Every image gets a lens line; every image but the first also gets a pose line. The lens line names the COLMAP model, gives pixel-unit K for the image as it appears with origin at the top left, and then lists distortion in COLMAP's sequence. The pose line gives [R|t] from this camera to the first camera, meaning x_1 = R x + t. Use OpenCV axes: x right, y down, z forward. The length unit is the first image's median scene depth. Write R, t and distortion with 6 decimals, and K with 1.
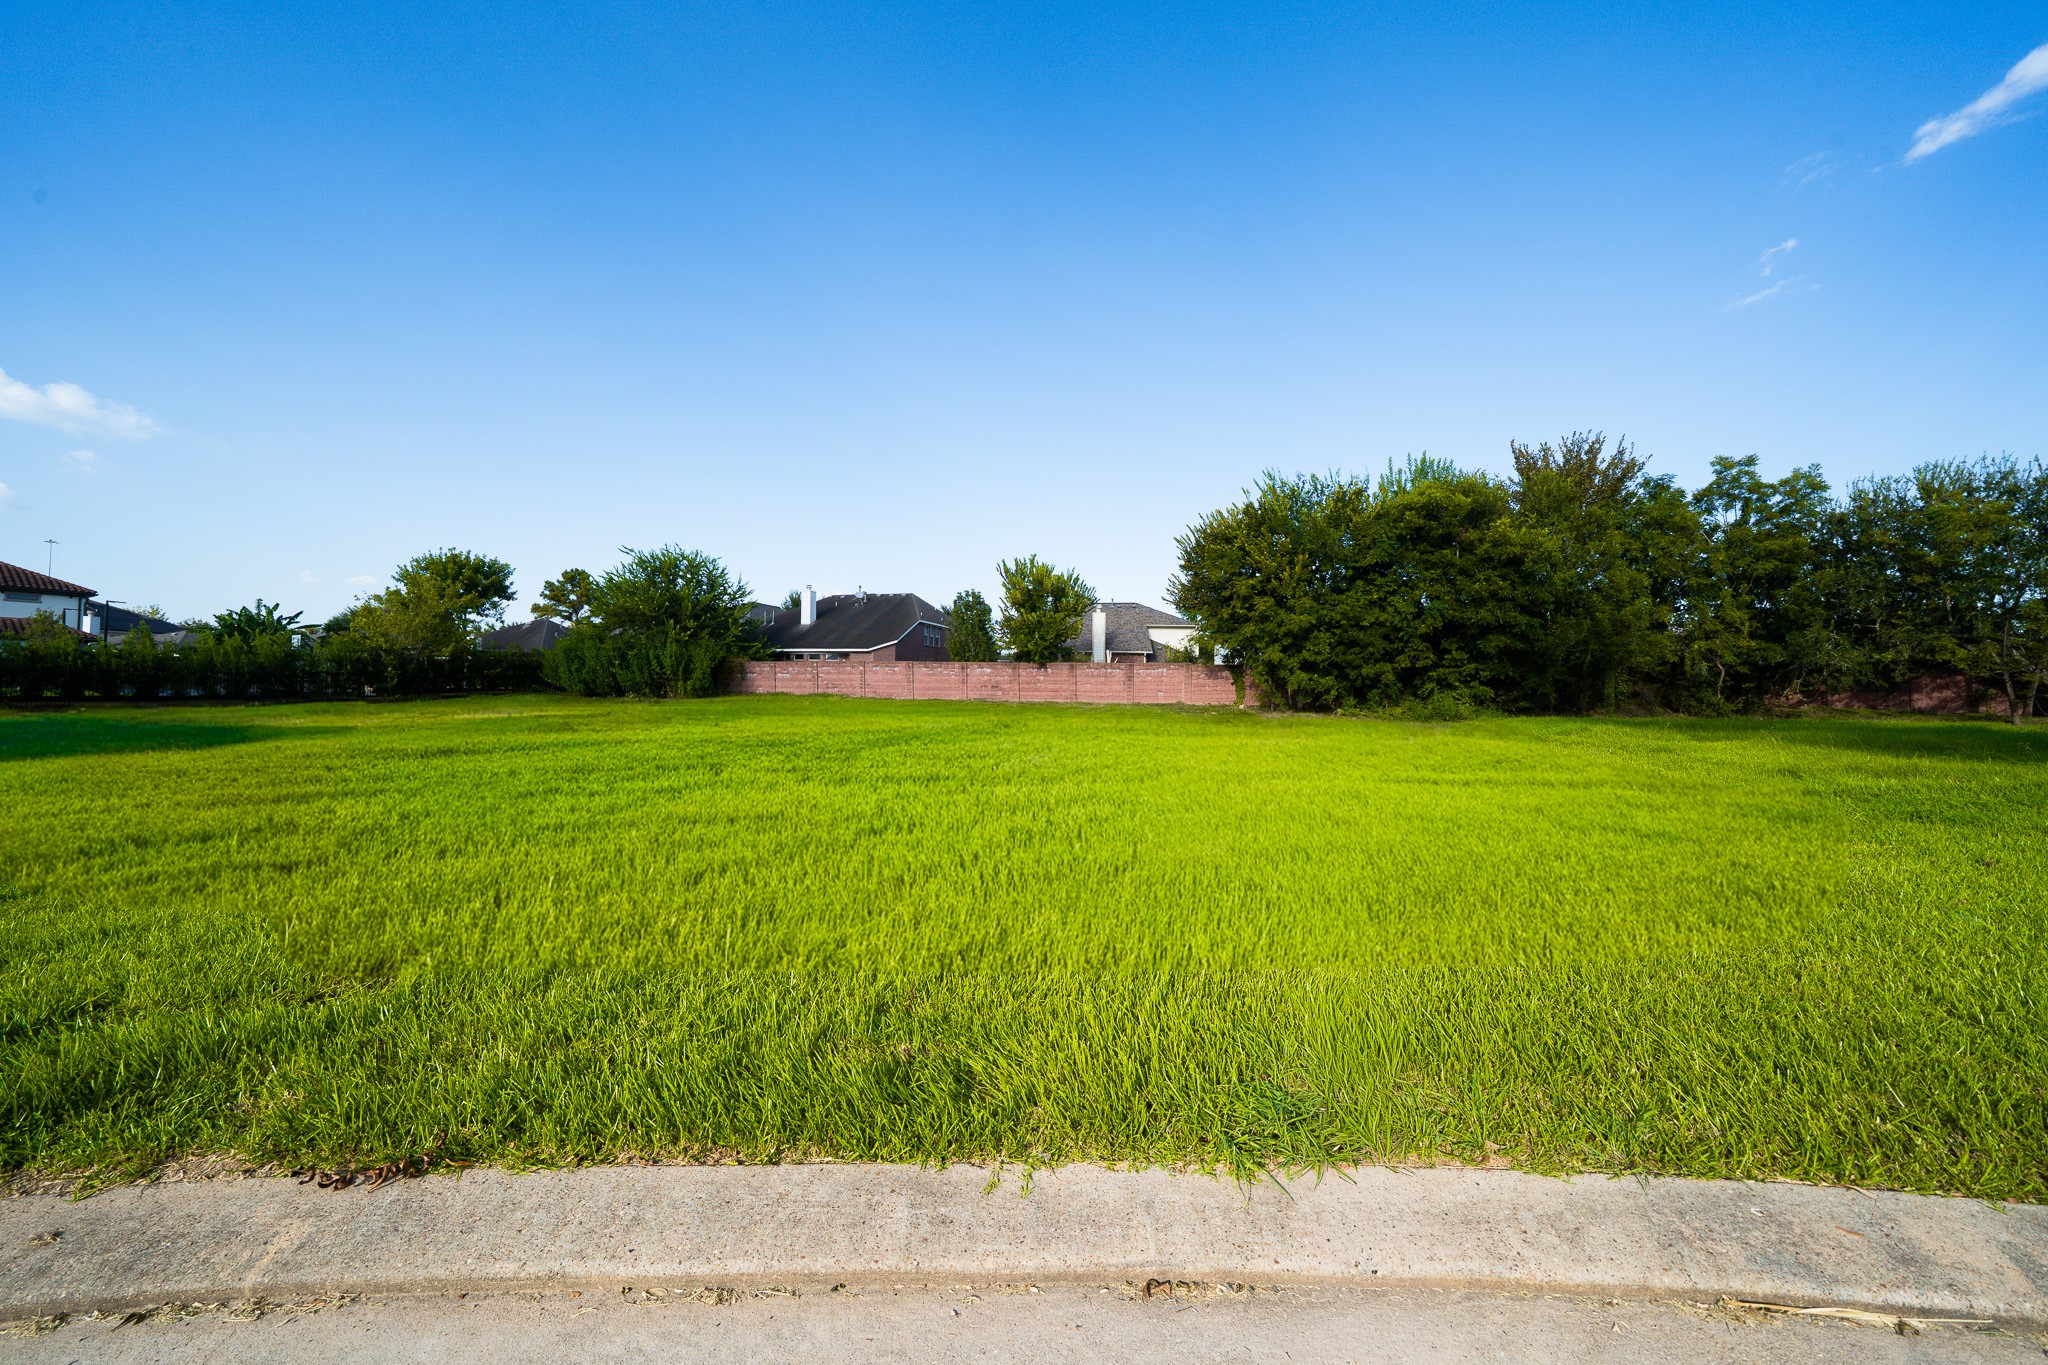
lens RADIAL K [[733.5, 0, 1014.4], [0, 733.5, 674.7], [0, 0, 1]] dist [-0.014475, 0.000270]
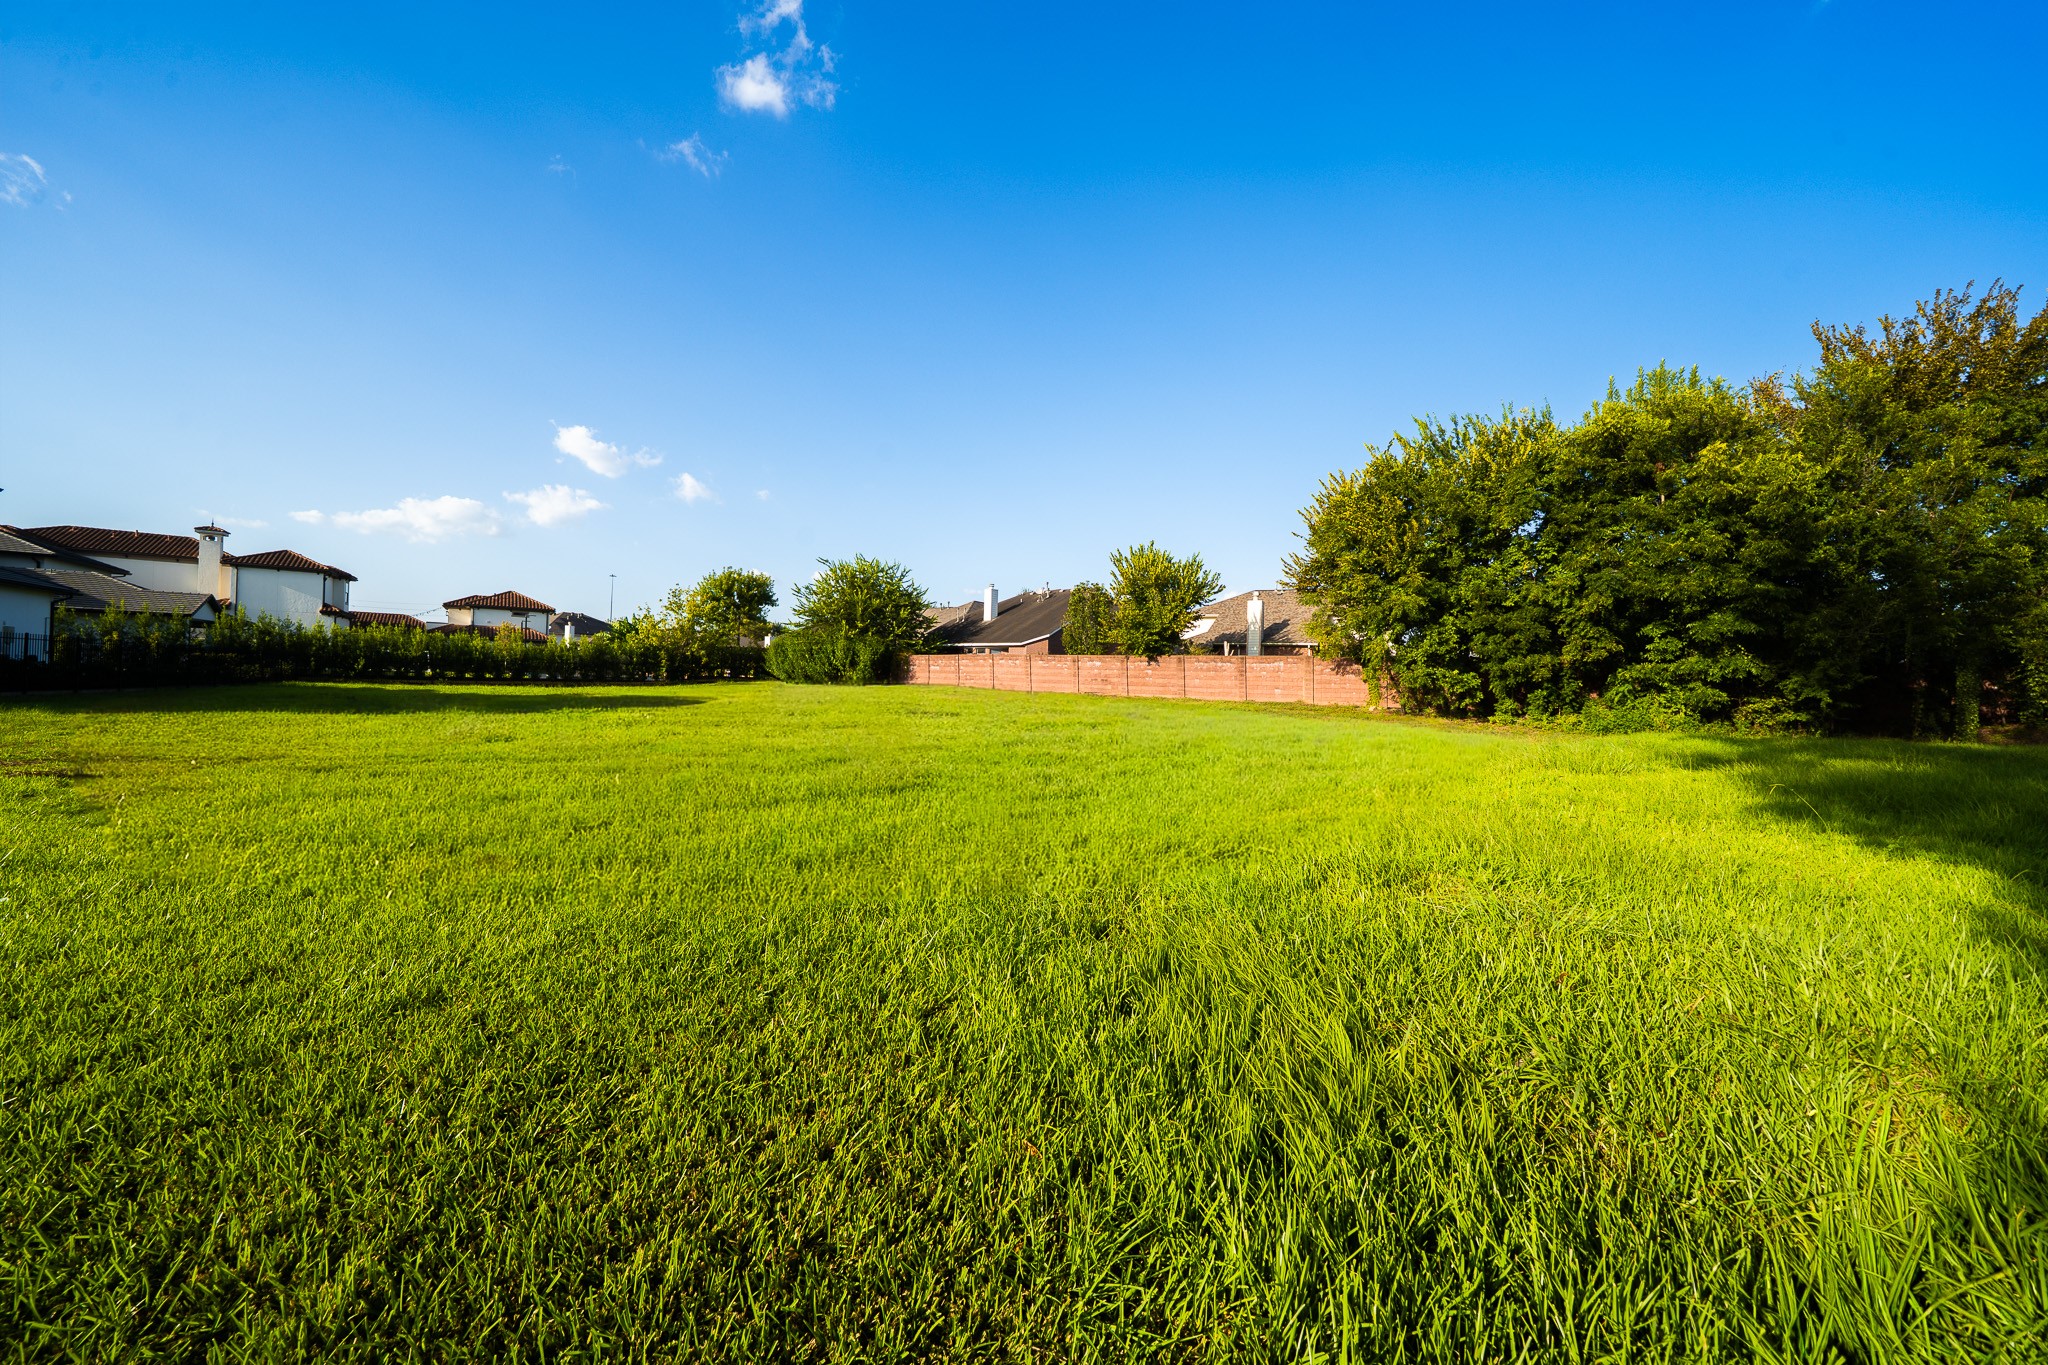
lens RADIAL K [[733.5, 0, 982.9], [0, 733.5, 678.2], [0, 0, 1]] dist [-0.014475, 0.000270]
pose [[0.885252, 0.013252, -0.464924, 0.329189], [-0.007390, 0.999869, 0.014429, 0.001270], [0.465054, -0.009338, 0.885233, 0.070209]]
